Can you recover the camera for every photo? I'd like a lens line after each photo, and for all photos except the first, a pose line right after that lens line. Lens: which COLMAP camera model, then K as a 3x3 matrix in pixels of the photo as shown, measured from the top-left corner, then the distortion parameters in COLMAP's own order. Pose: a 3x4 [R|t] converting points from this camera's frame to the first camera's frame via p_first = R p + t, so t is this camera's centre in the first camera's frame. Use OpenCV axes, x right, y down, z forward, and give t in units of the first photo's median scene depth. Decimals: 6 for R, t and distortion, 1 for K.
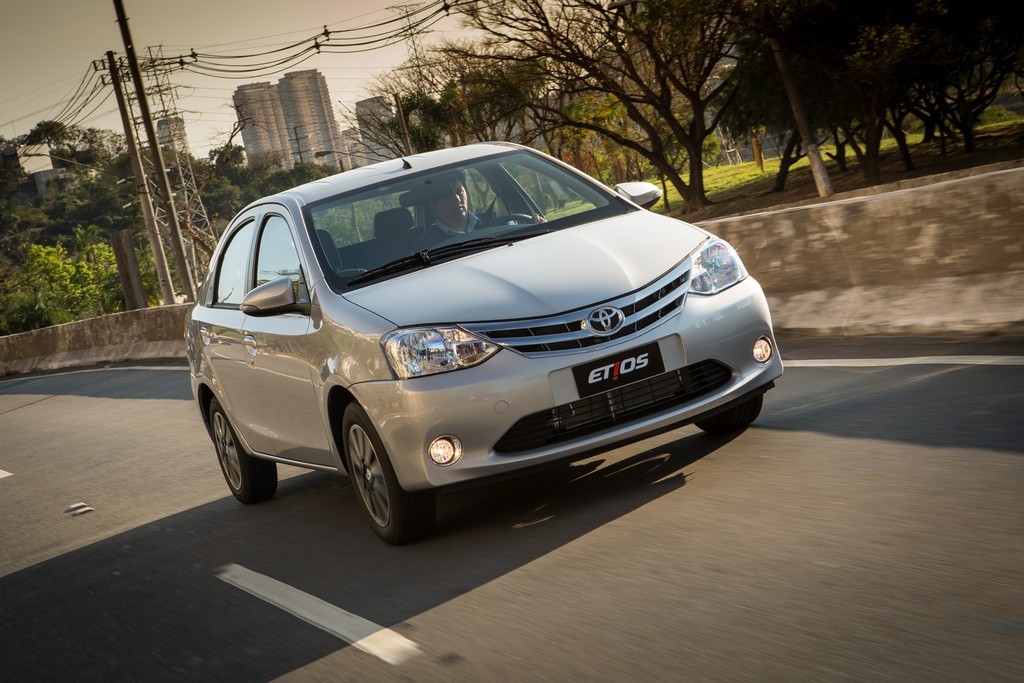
lens RADIAL K [[2254.3, 0, 485.8], [0, 2254.3, 342.5], [0, 0, 1]] dist [0.266126, 0.000000]
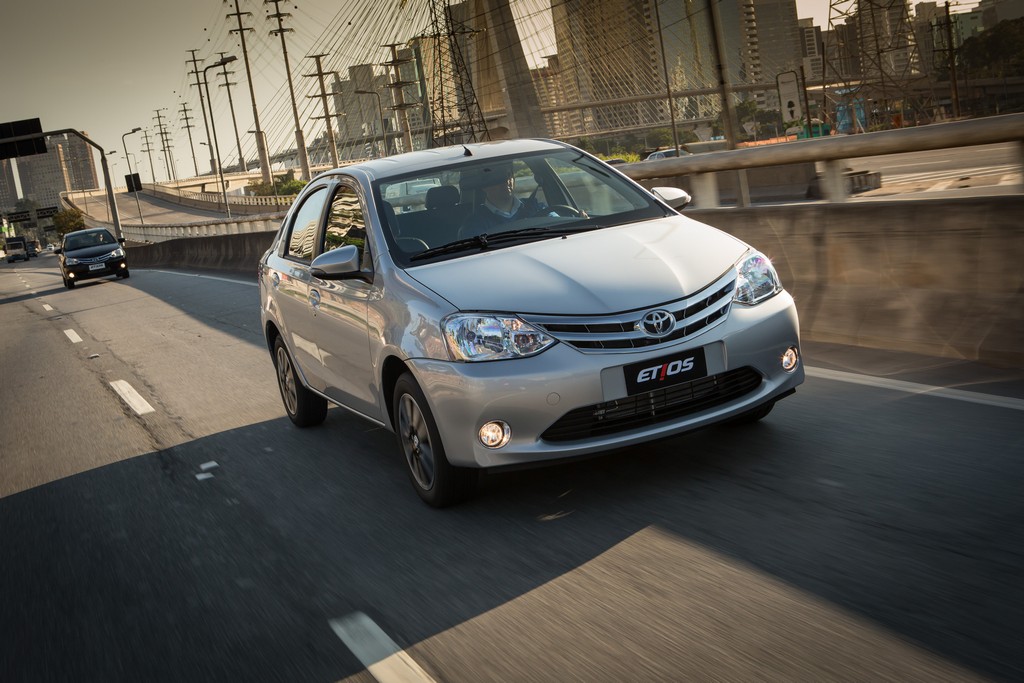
lens RADIAL K [[1364.5, 0, 511.7], [0, 1364.5, 362.1], [0, 0, 1]] dist [-0.003561, 0.000000]
pose [[0.994753, 0.087697, 0.052677, -0.046006], [-0.091575, 0.992864, 0.076382, -0.033891], [-0.045602, -0.080805, 0.995686, 0.369691]]
